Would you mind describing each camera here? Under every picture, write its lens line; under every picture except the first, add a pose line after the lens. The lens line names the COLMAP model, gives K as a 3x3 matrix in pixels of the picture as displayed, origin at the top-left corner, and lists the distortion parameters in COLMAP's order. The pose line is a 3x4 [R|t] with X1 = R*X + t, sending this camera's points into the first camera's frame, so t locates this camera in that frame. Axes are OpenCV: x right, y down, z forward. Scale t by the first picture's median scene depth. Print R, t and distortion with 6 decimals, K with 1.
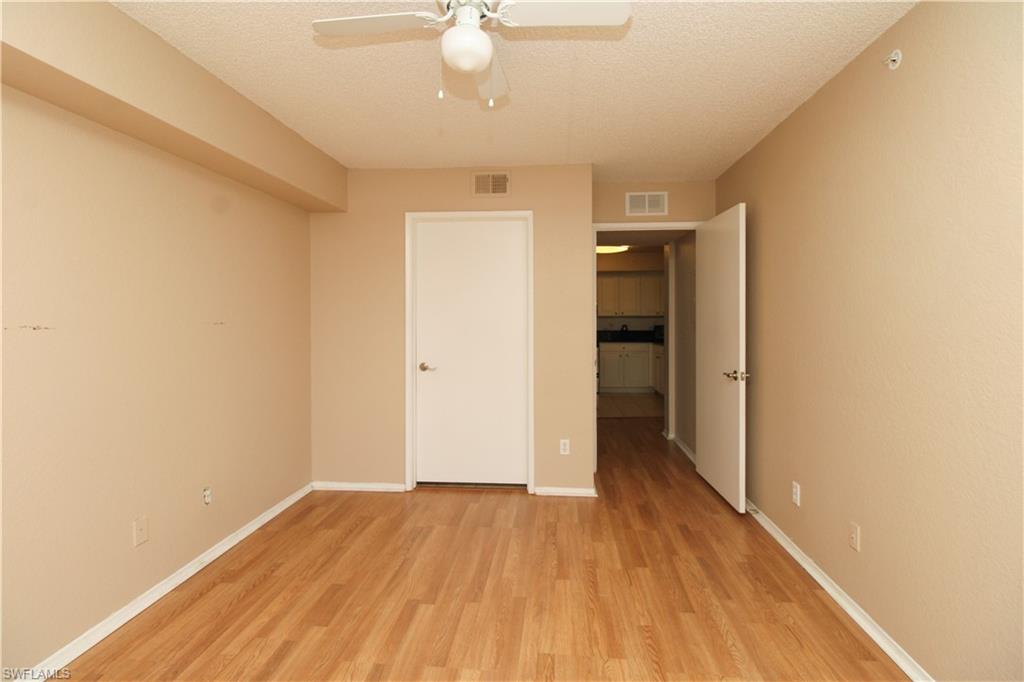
lens RADIAL K [[488.3, 0, 511.6], [0, 488.3, 314.3], [0, 0, 1]] dist [-0.001147, -0.006212]
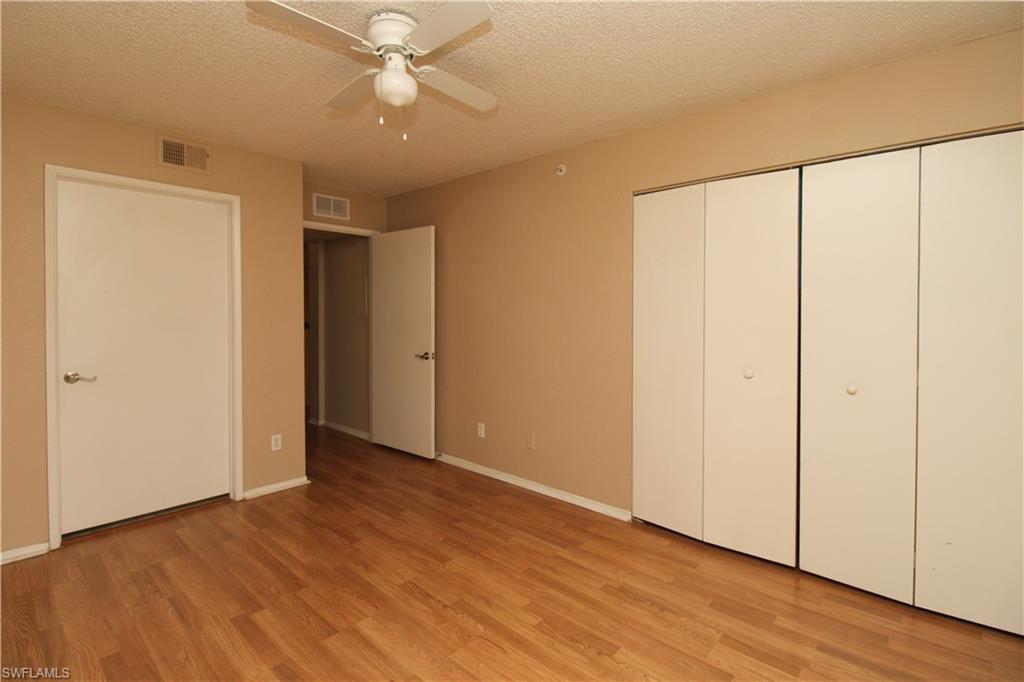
lens RADIAL K [[488.3, 0, 523.4], [0, 488.3, 314.3], [0, 0, 1]] dist [-0.001147, -0.006212]
pose [[0.589909, -0.001480, 0.807468, -0.445714], [-0.006549, 0.999957, 0.006618, 0.002498], [-0.807443, -0.009192, 0.589874, 0.017892]]
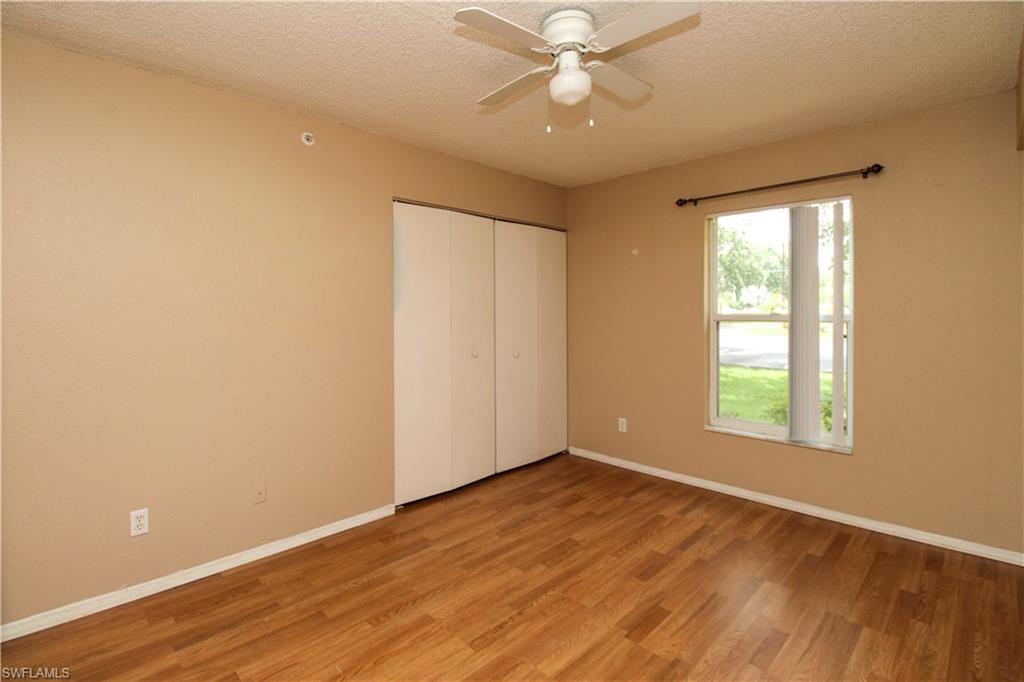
lens RADIAL K [[488.3, 0, 518.9], [0, 488.3, 311.7], [0, 0, 1]] dist [-0.001147, -0.006212]
pose [[-0.780824, 0.005720, 0.624725, -0.375968], [0.004409, 0.999984, -0.003645, 0.007342], [-0.624735, -0.000092, -0.780836, 1.023938]]
